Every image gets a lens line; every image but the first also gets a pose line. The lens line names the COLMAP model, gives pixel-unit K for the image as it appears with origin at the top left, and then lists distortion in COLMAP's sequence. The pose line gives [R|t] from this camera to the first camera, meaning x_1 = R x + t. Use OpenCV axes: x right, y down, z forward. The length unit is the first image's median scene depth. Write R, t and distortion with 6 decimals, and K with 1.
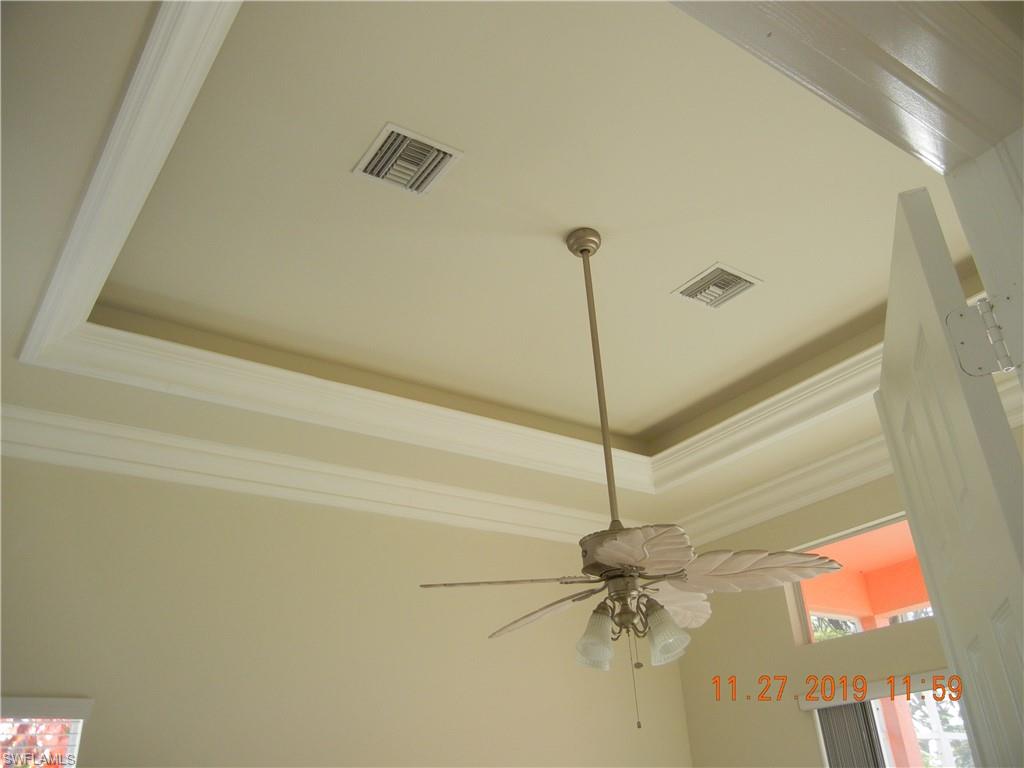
lens RADIAL K [[873.3, 0, 520.2], [0, 873.3, 379.3], [0, 0, 1]] dist [-0.008784, 0.011531]
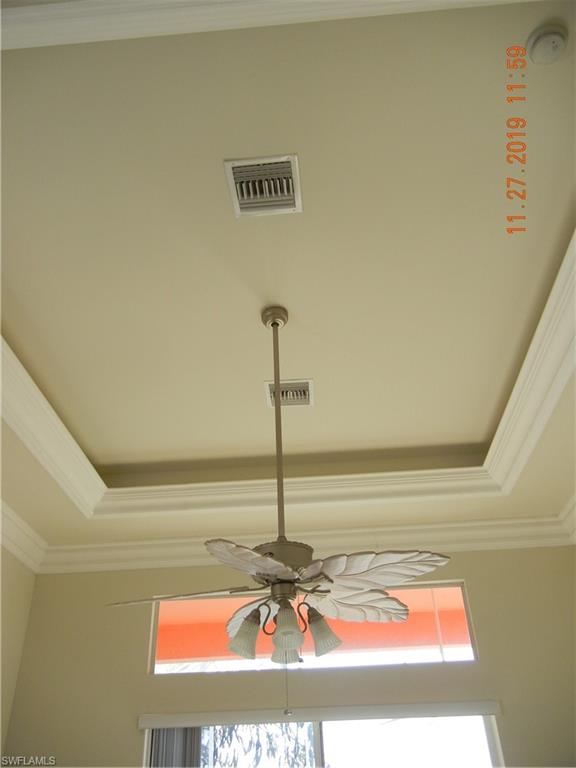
lens RADIAL K [[655.0, 0, 285.2], [0, 655.0, 380.0], [0, 0, 1]] dist [-0.008784, 0.011531]
pose [[0.638294, 0.469892, 0.609739, -0.335025], [-0.366930, 0.882028, -0.295615, 0.146145], [-0.676714, -0.035042, 0.735411, 0.207308]]
